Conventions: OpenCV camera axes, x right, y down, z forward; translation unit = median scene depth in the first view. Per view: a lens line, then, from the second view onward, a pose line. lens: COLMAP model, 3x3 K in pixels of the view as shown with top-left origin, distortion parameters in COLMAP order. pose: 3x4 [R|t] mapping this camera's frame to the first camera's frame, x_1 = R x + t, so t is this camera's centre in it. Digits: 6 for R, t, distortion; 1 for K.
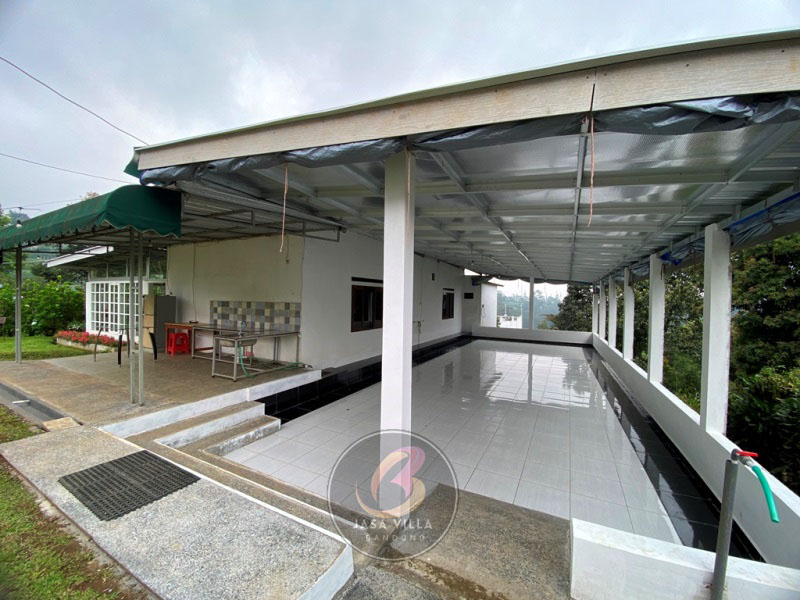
lens RADIAL K [[318.6, 0, 400.0], [0, 318.6, 300.0], [0, 0, 1]] dist [0.002251, -0.014902]
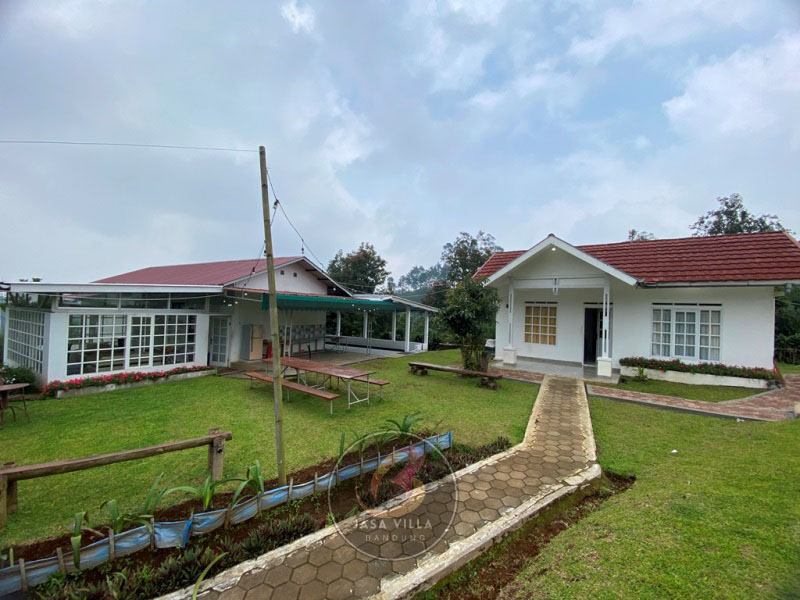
lens RADIAL K [[318.6, 0, 400.0], [0, 318.6, 300.0], [0, 0, 1]] dist [0.002251, -0.014902]
pose [[0.186293, 0.009709, 0.982446, -3.771560], [-0.017820, 0.999820, -0.006502, -0.247443], [-0.982333, -0.016296, 0.186433, -0.014990]]
